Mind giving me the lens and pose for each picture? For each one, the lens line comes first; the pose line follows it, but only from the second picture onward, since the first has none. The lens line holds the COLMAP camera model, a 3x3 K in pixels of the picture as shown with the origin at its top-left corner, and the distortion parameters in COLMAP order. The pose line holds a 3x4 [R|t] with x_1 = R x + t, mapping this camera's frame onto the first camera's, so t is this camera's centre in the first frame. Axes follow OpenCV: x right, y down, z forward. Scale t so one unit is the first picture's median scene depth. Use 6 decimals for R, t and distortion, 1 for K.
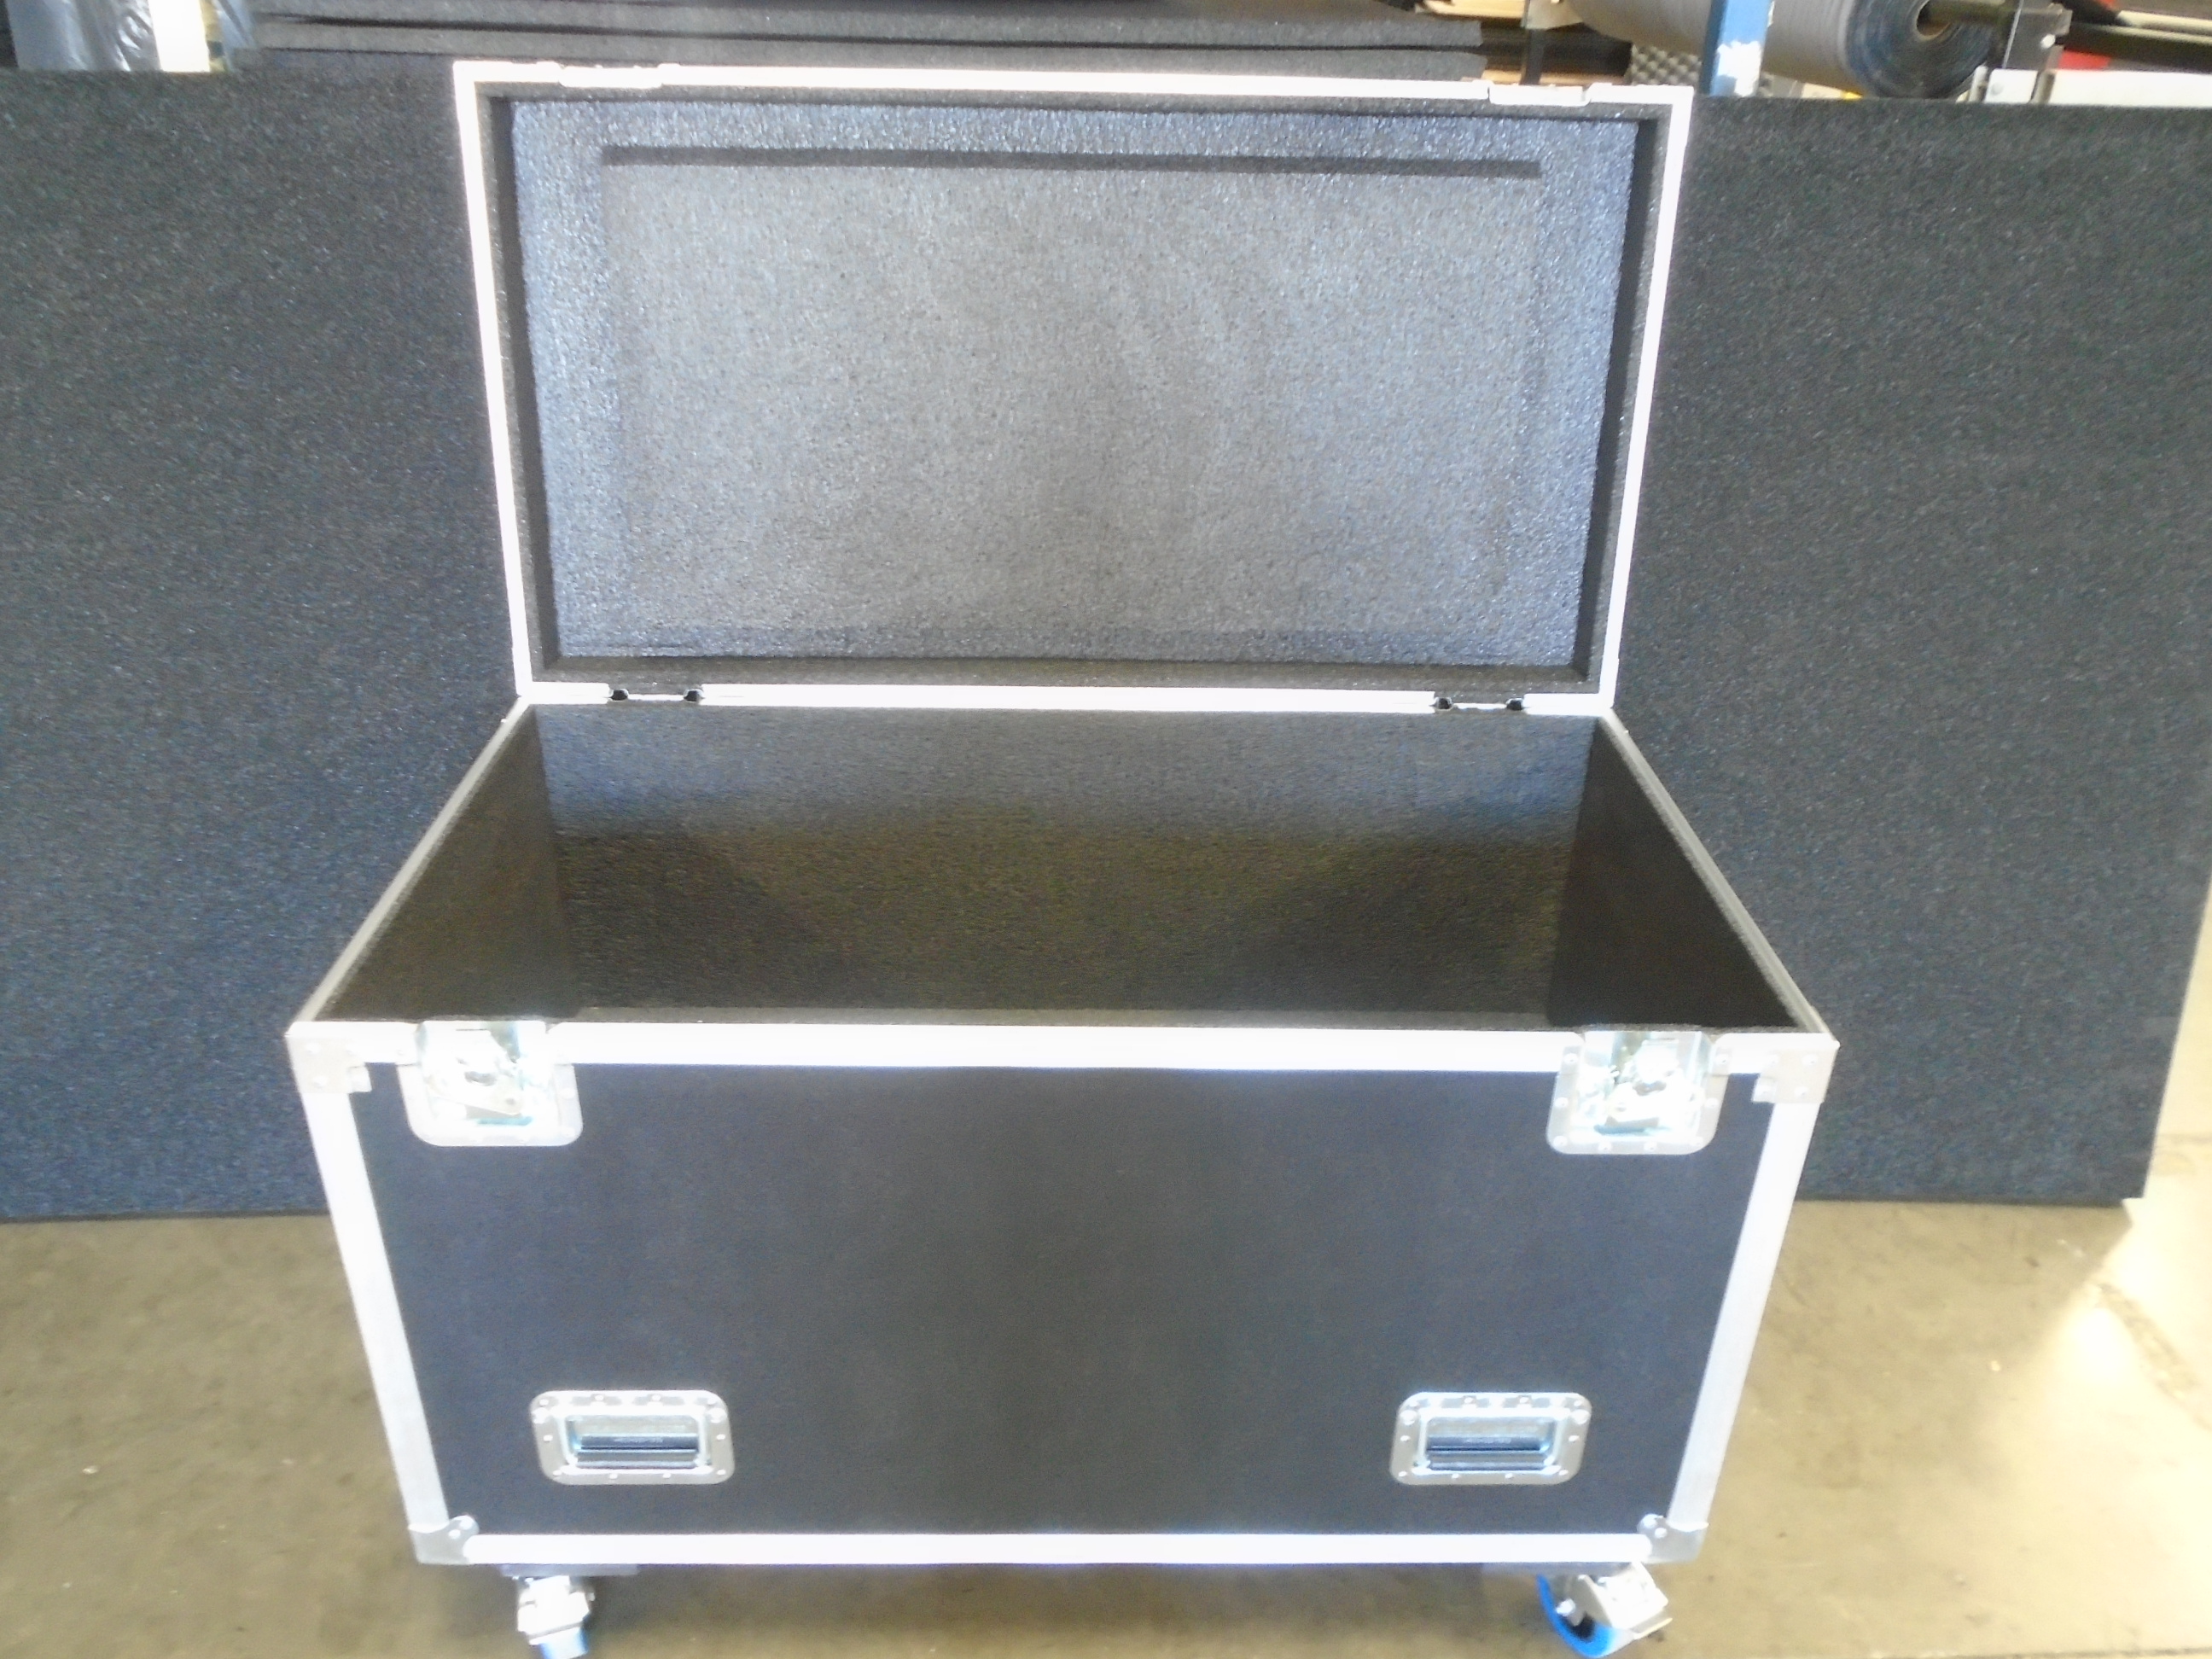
lens RADIAL K [[1730.6, 0, 1091.1], [0, 1730.6, 801.9], [0, 0, 1]] dist [-0.007654, -0.000473]
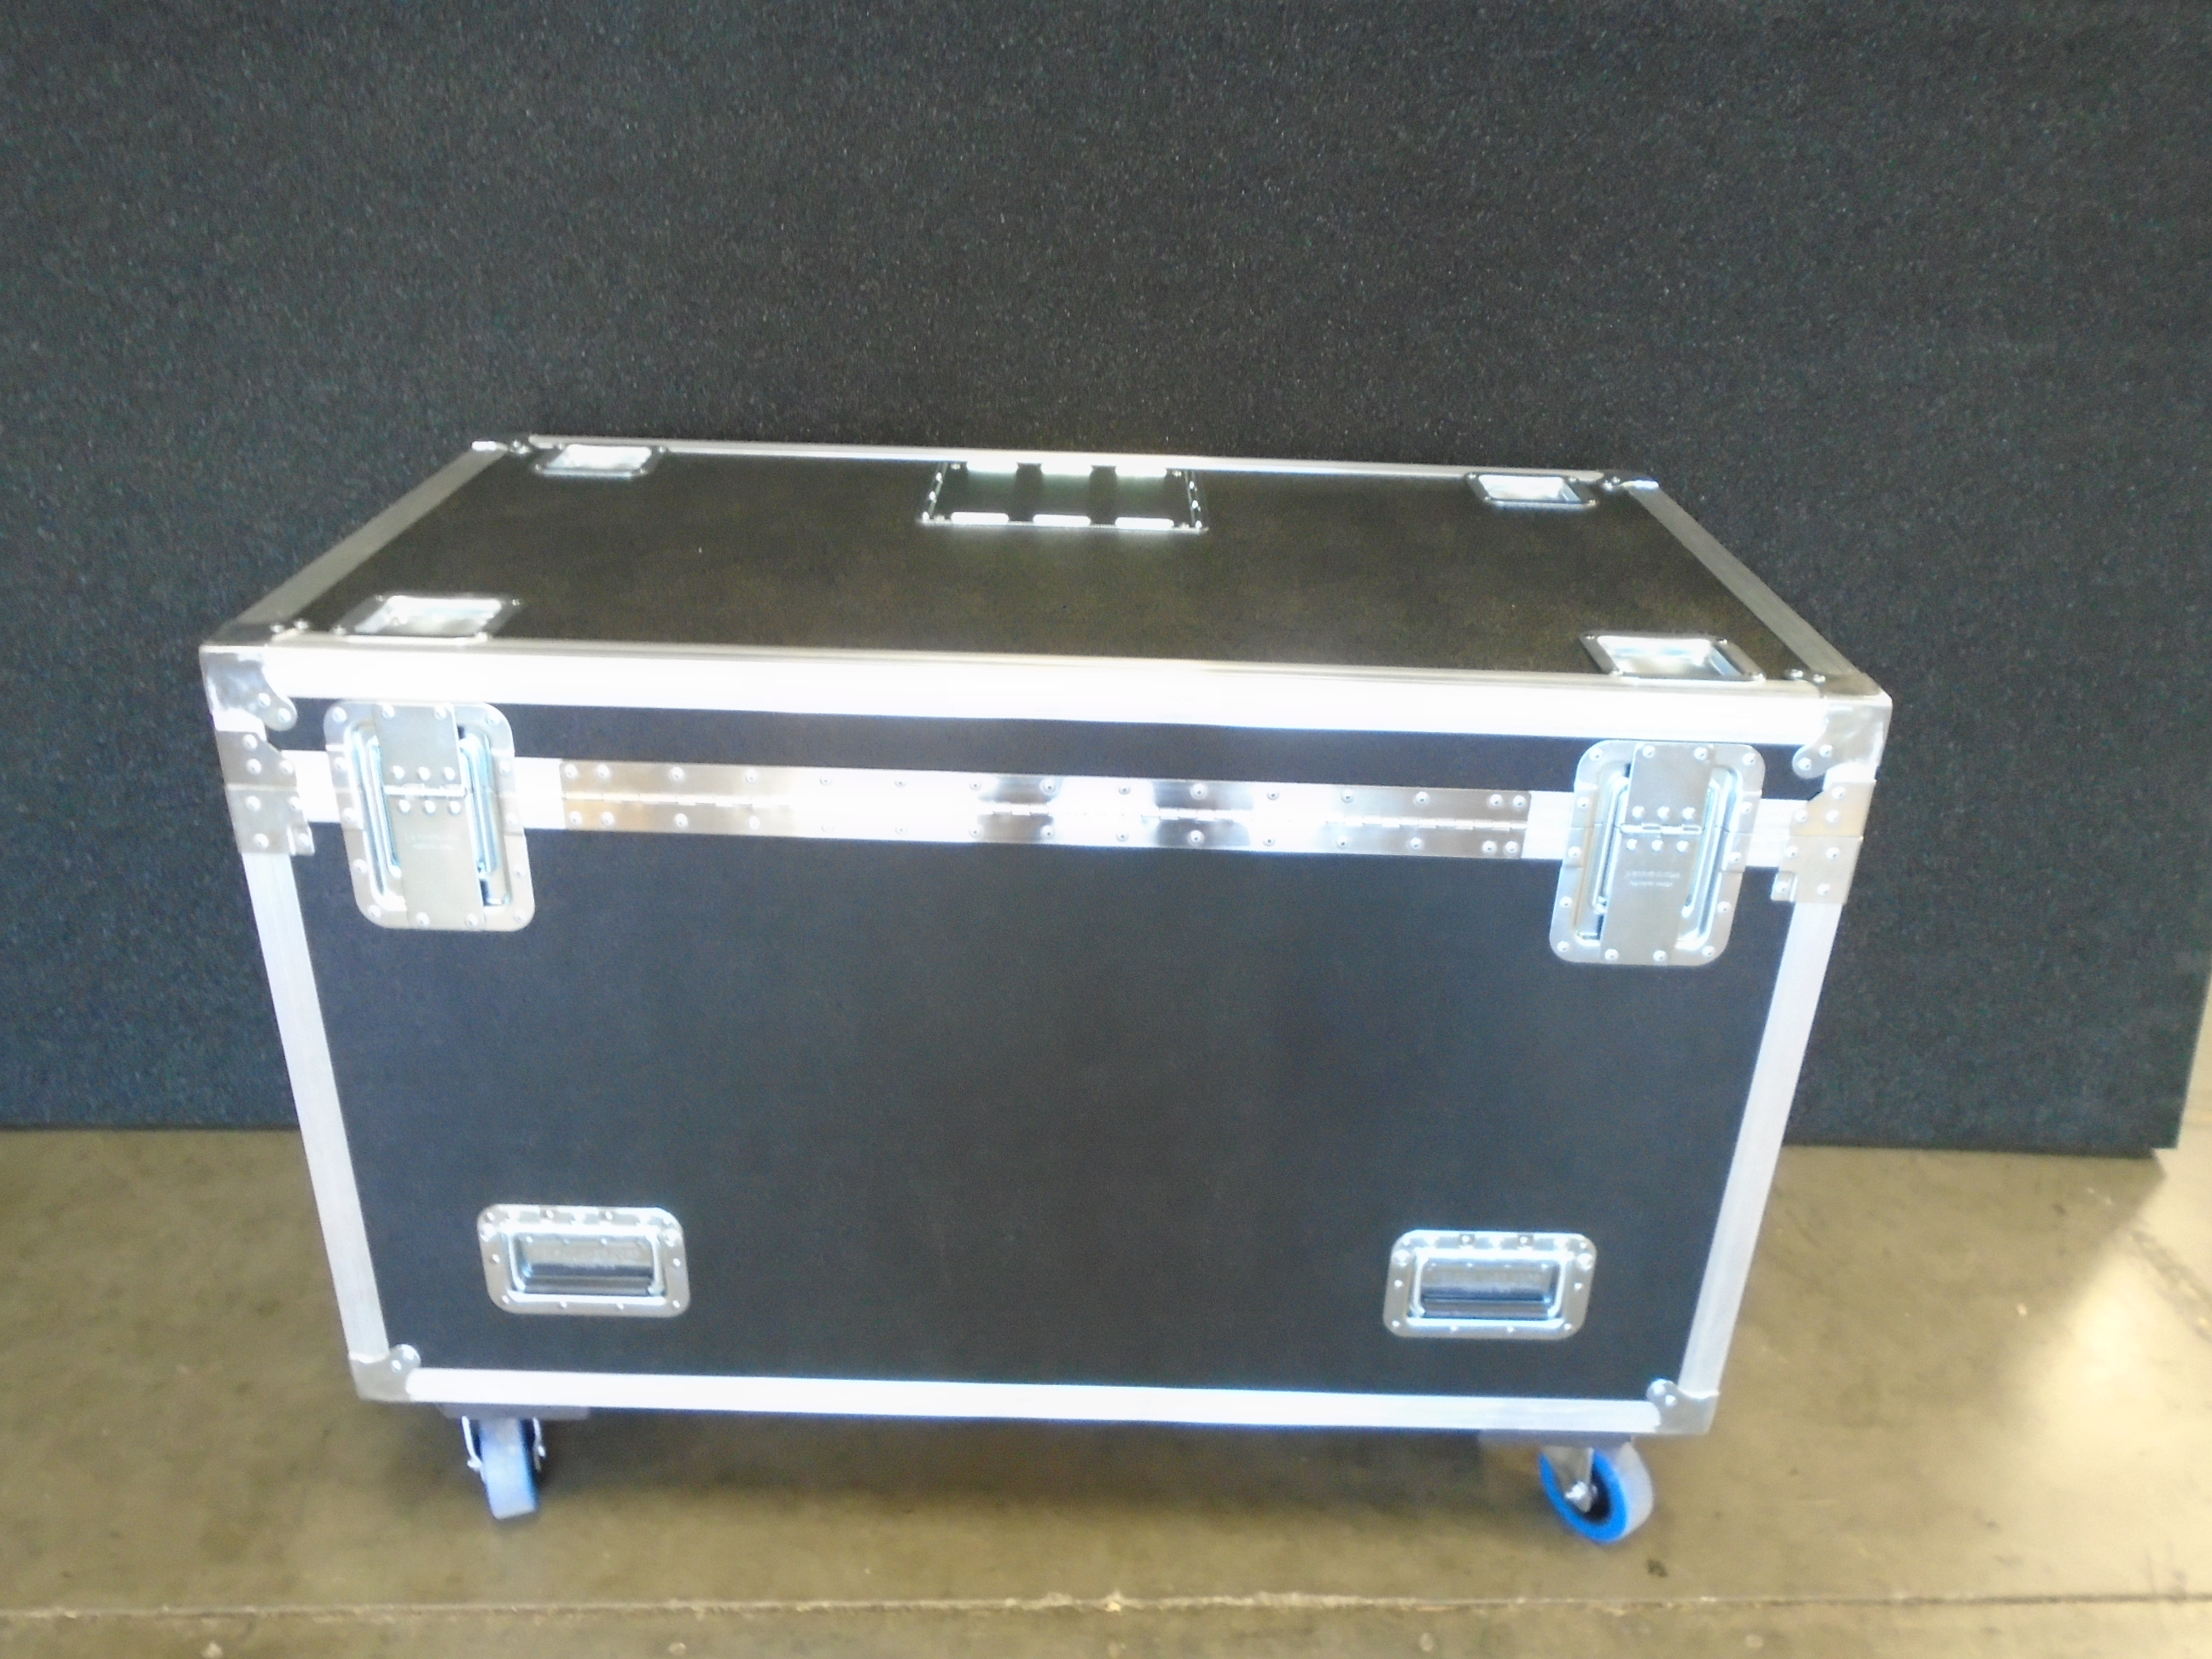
lens RADIAL K [[1730.6, 0, 1093.9], [0, 1730.6, 802.1], [0, 0, 1]] dist [-0.007654, -0.000473]
pose [[0.999858, 0.016822, -0.000417, 0.017847], [-0.016826, 0.999138, -0.037943, 0.097158], [-0.000222, 0.037945, 0.999280, 0.057184]]
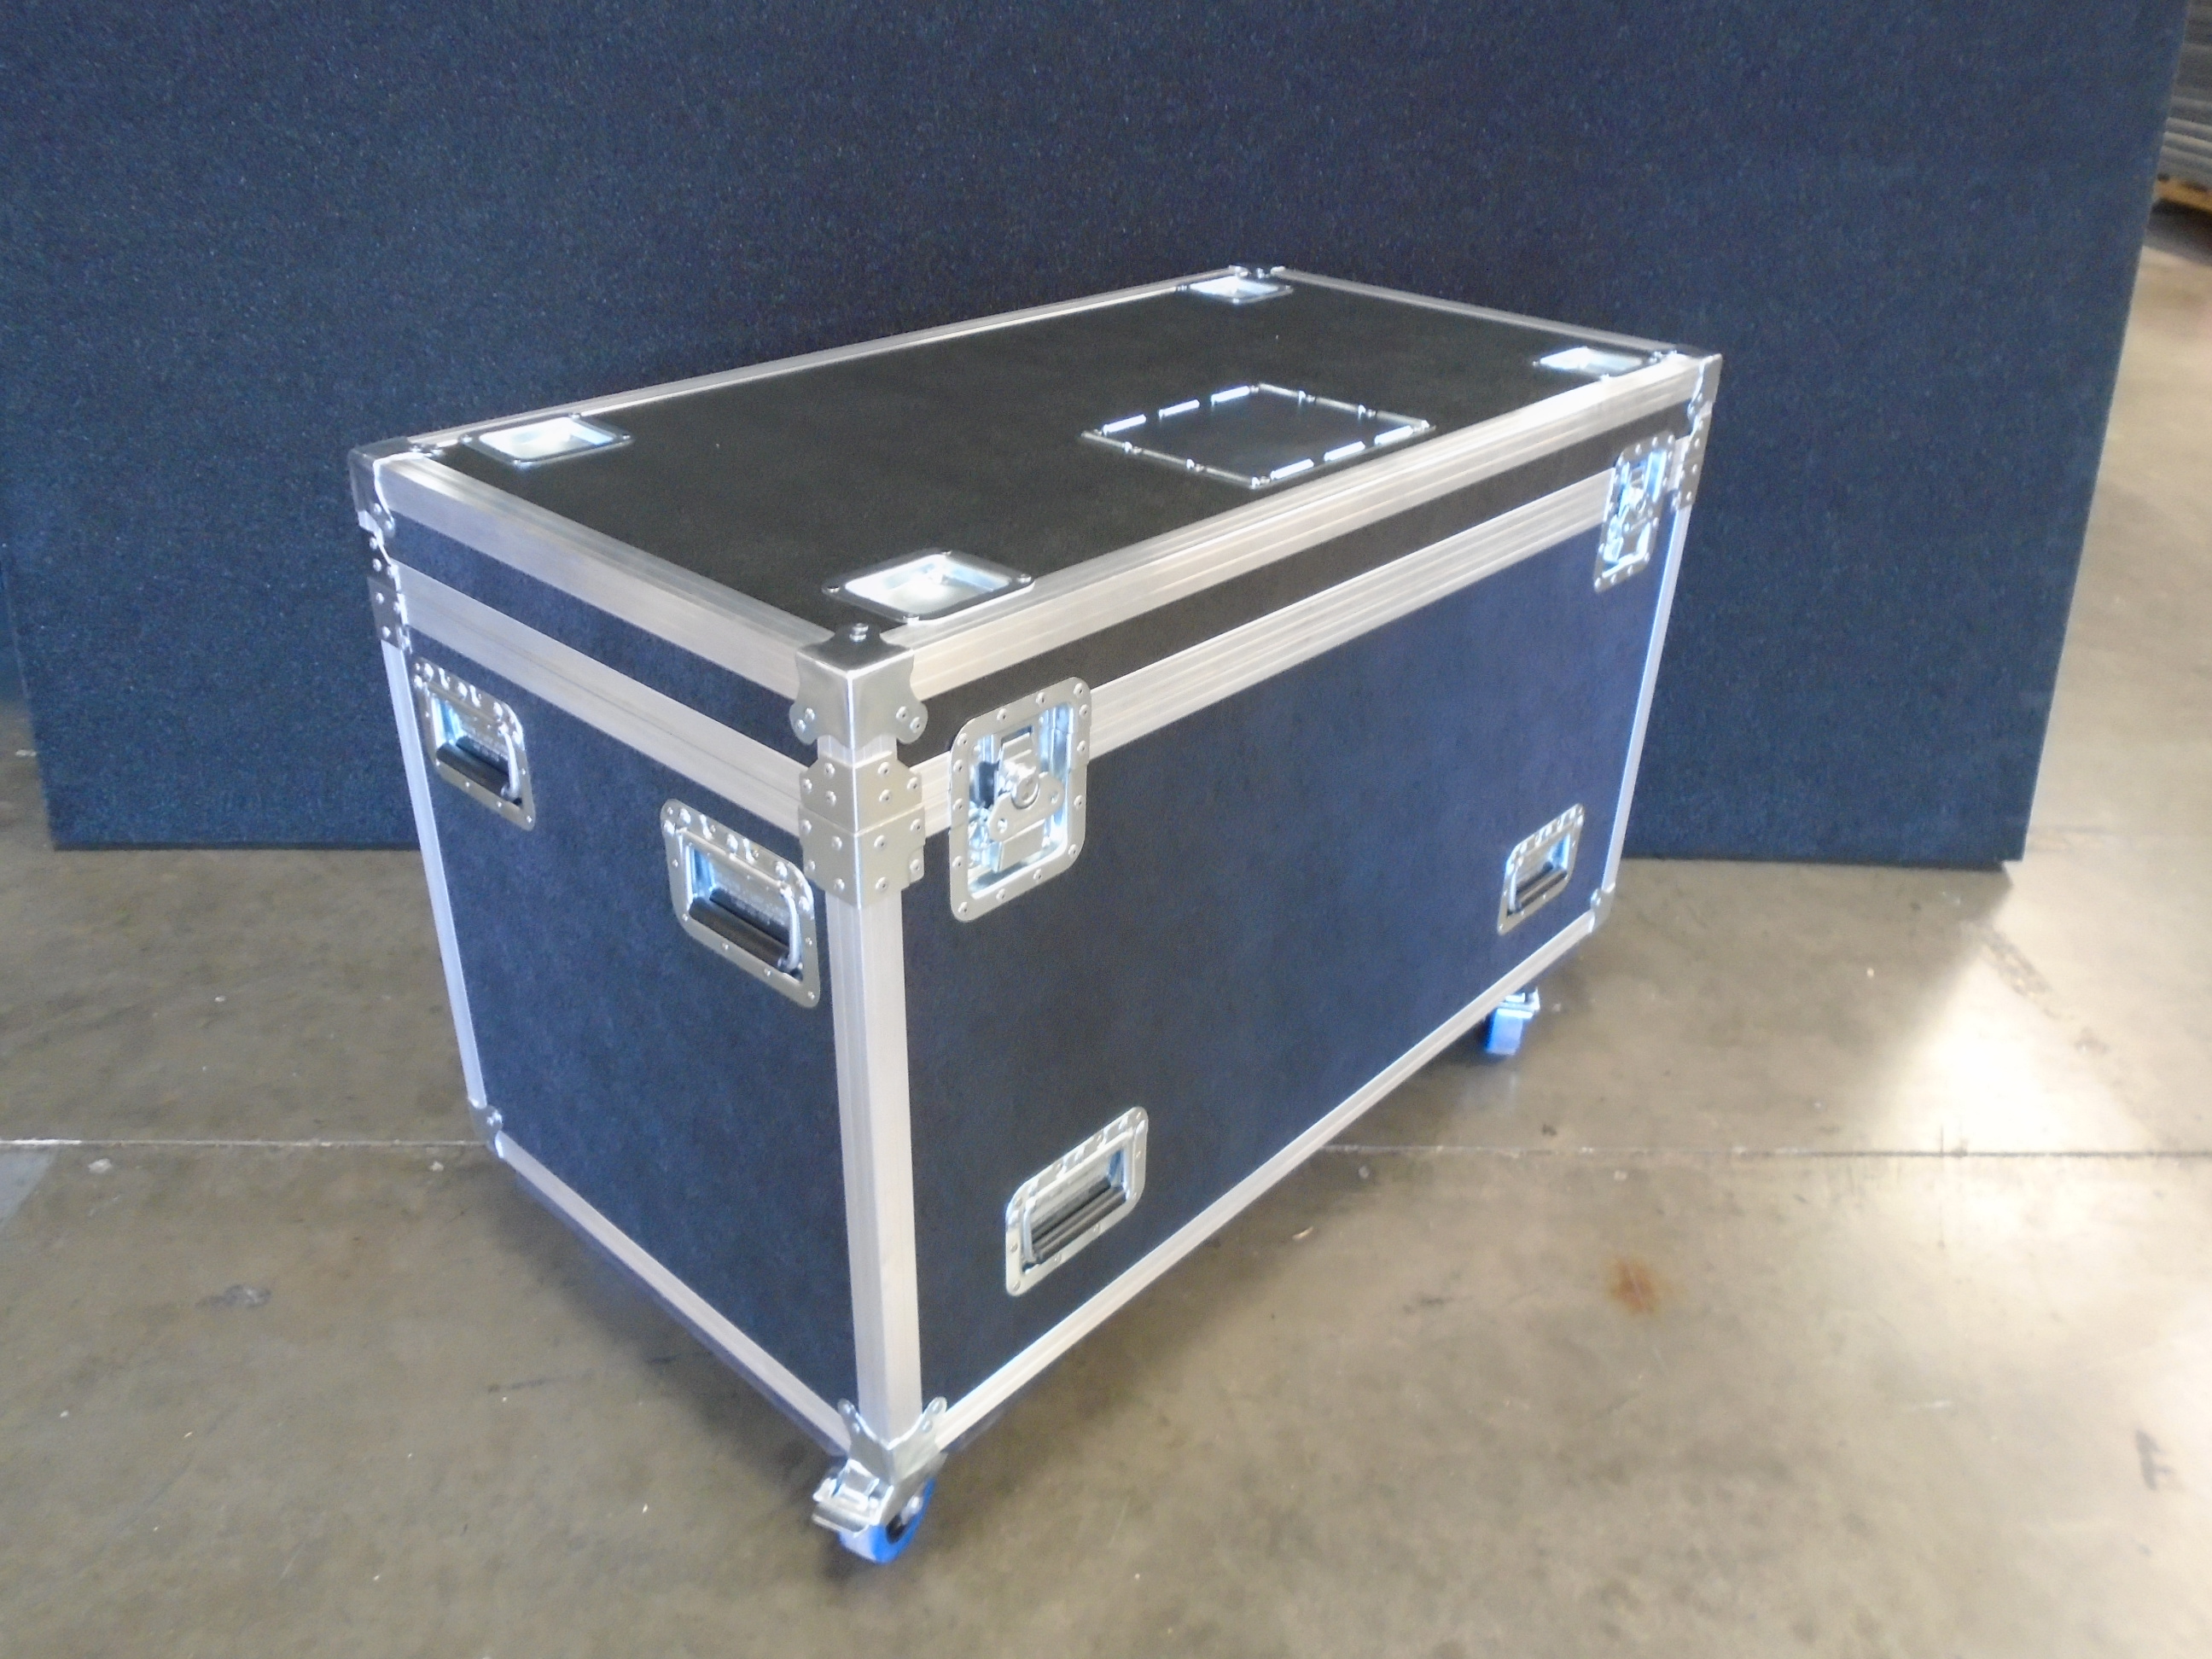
lens RADIAL K [[1730.6, 0, 1093.5], [0, 1730.6, 799.2], [0, 0, 1]] dist [-0.007654, -0.000473]
pose [[0.999714, 0.016253, -0.017526, 0.029407], [-0.016158, 0.999854, 0.005570, 0.216636], [0.017614, -0.005285, 0.999831, -0.149889]]
